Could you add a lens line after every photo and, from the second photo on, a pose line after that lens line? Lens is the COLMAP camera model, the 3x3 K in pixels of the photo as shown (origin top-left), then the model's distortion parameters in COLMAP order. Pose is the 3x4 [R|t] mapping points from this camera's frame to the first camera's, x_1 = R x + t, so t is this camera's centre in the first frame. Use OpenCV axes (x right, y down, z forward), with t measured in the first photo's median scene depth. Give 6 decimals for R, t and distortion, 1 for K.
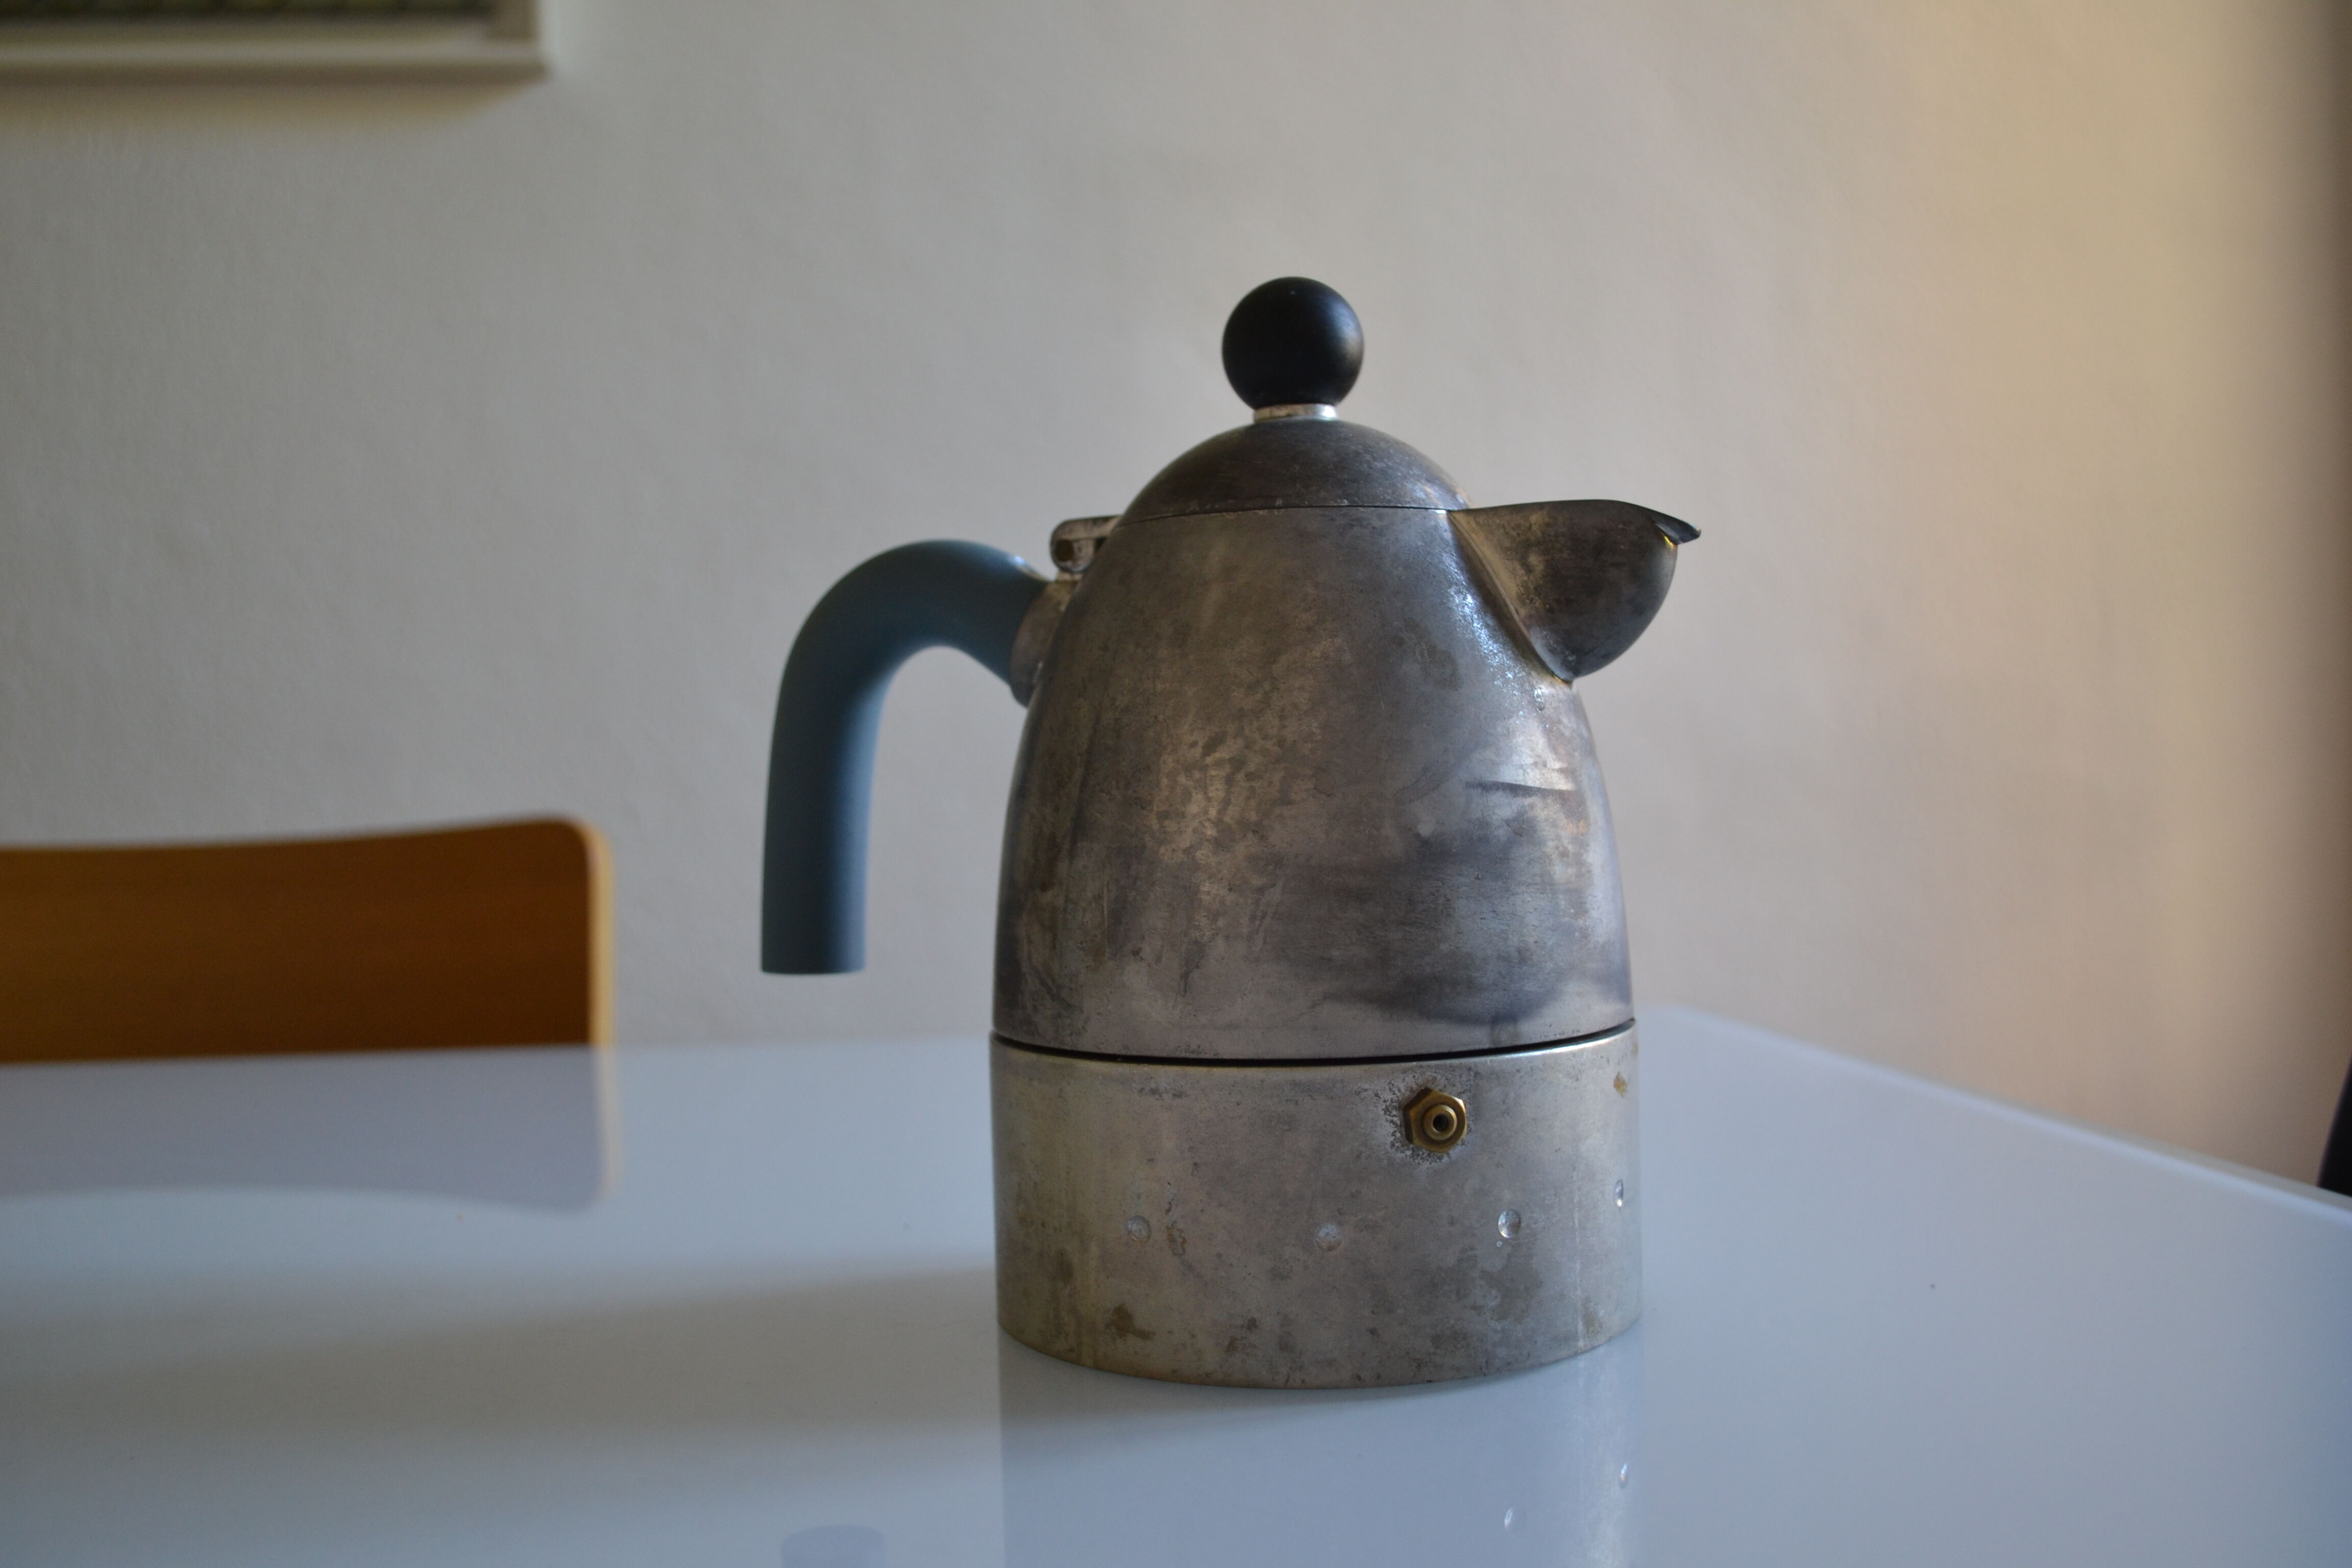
lens RADIAL K [[2200.8, 0, 1176.0], [0, 2200.8, 784.0], [0, 0, 1]] dist [-0.071797, 0.004773]
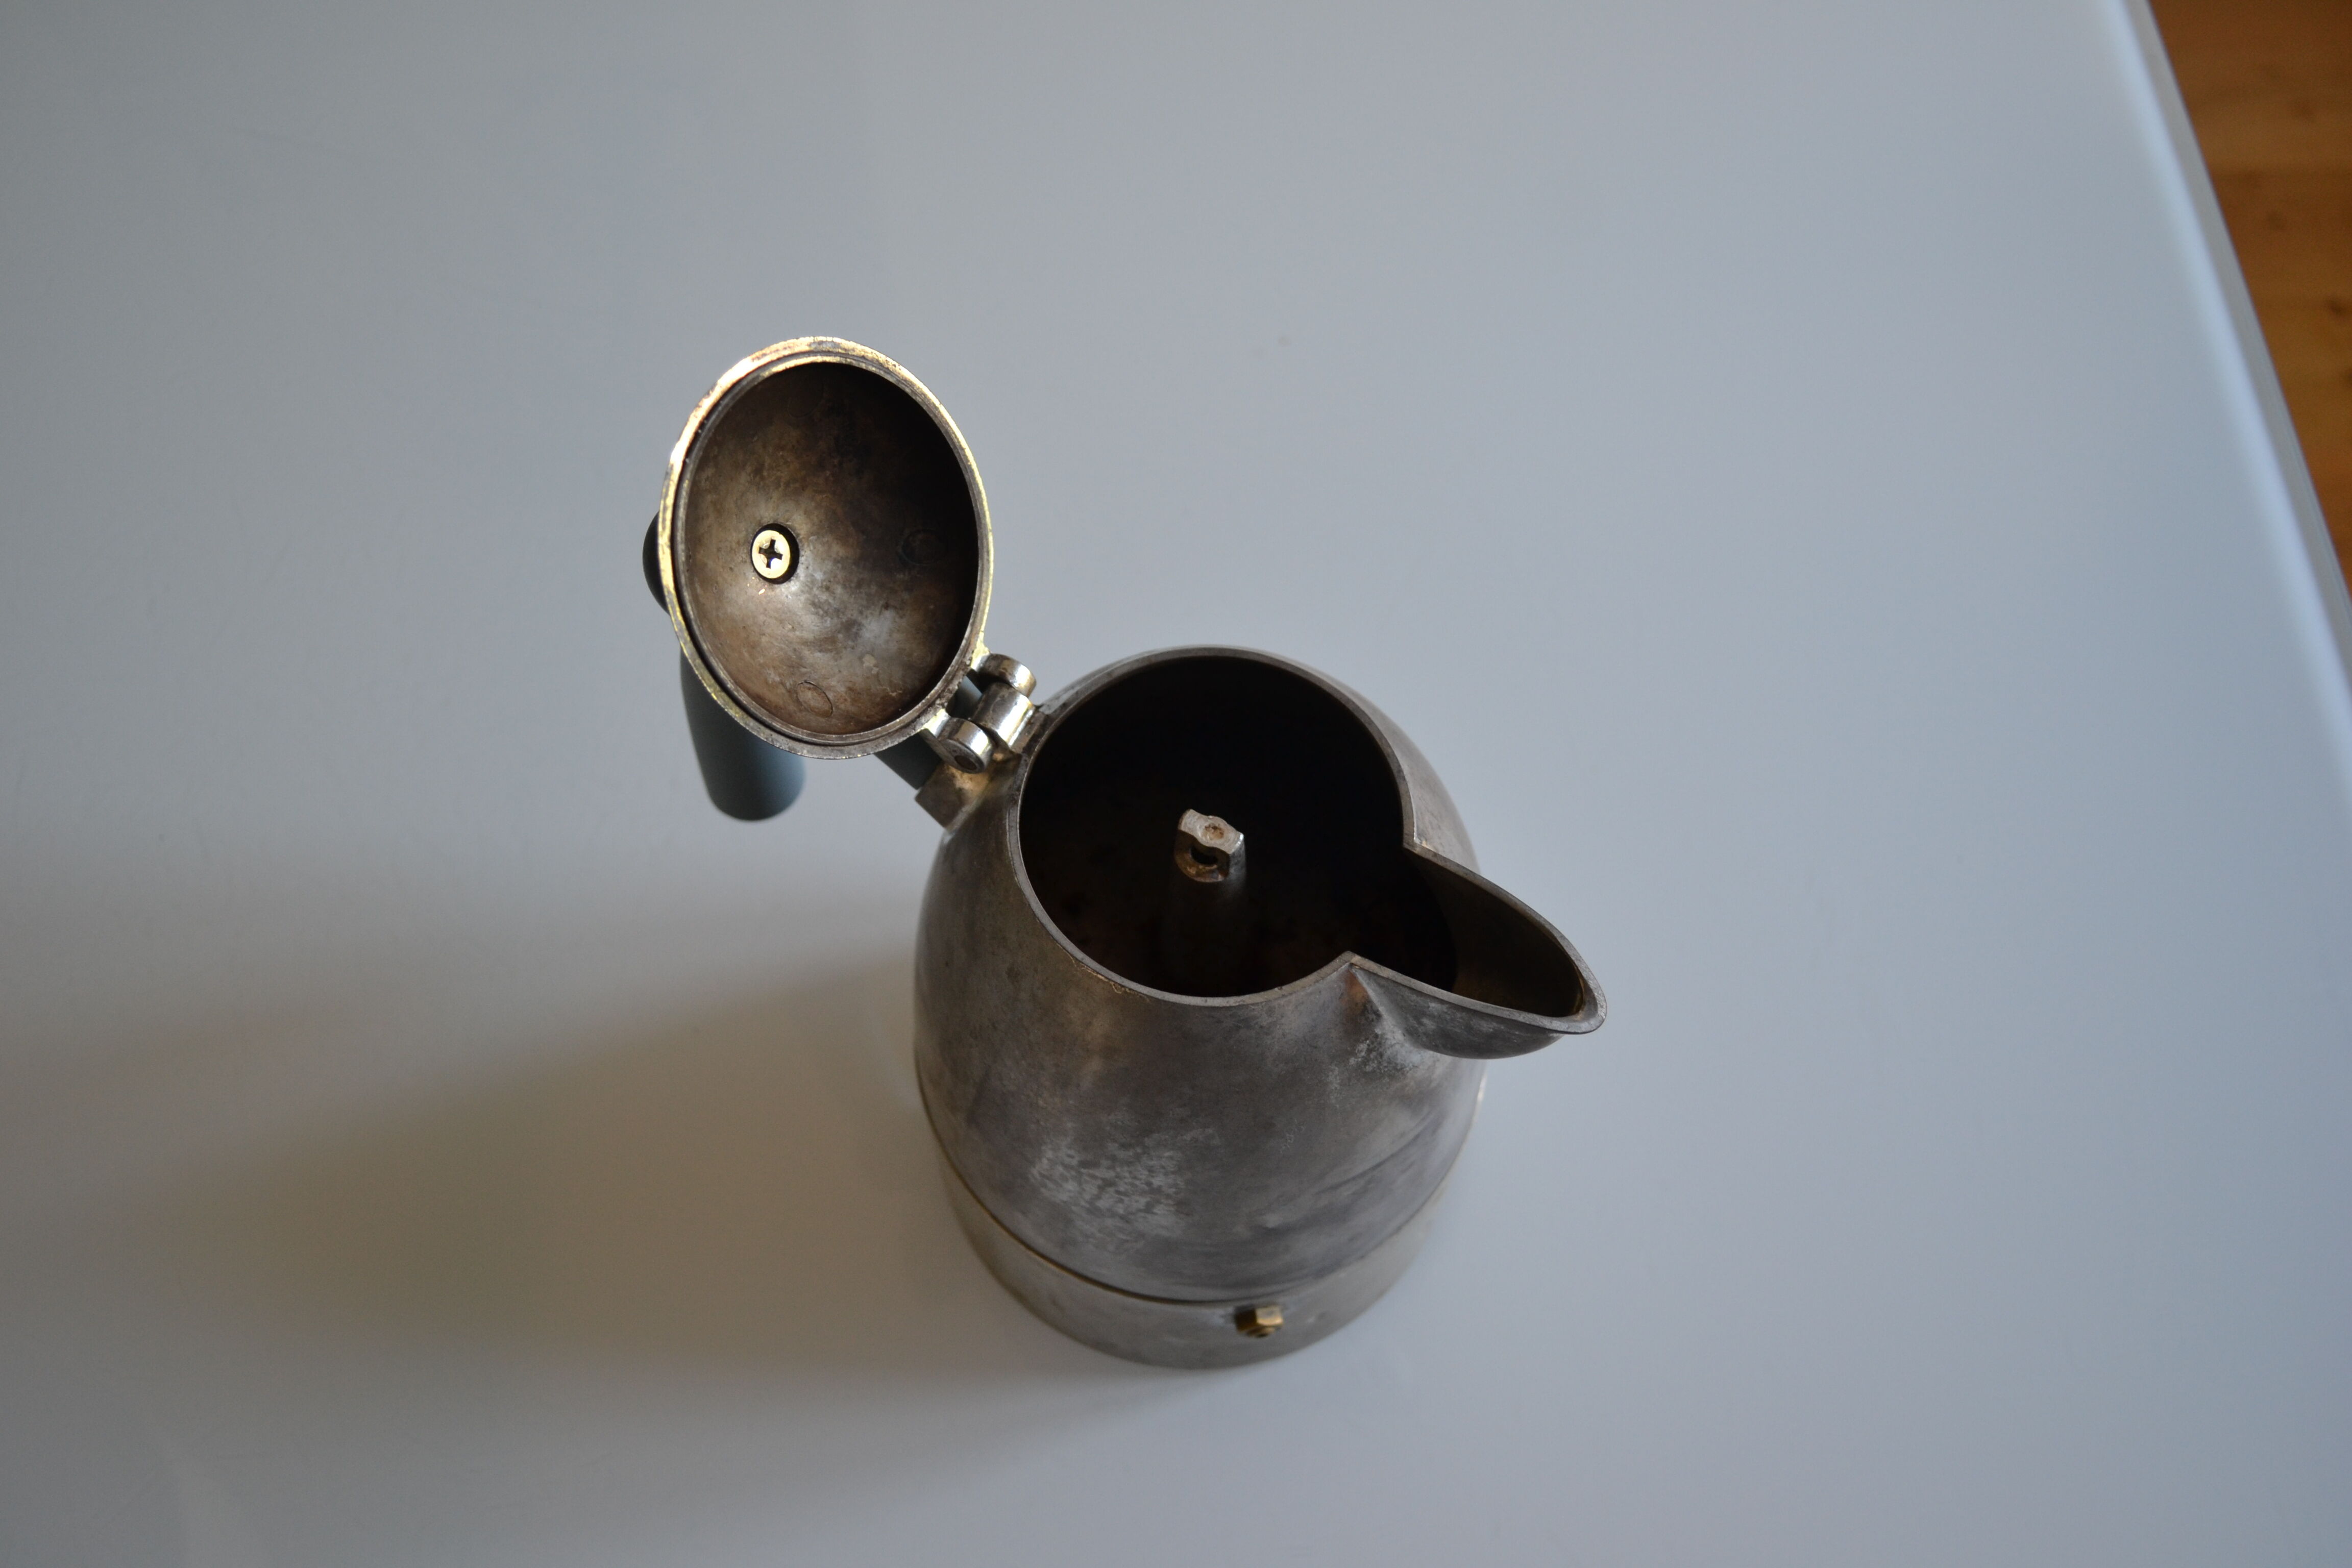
lens RADIAL K [[2161.2, 0, 1176.0], [0, 2161.2, 784.0], [0, 0, 1]] dist [-0.079893, -0.001705]
pose [[0.996553, 0.082844, -0.004349, 0.049324], [-0.036892, 0.489518, 0.871212, -1.041105], [0.074304, -0.868049, 0.490887, 0.643333]]
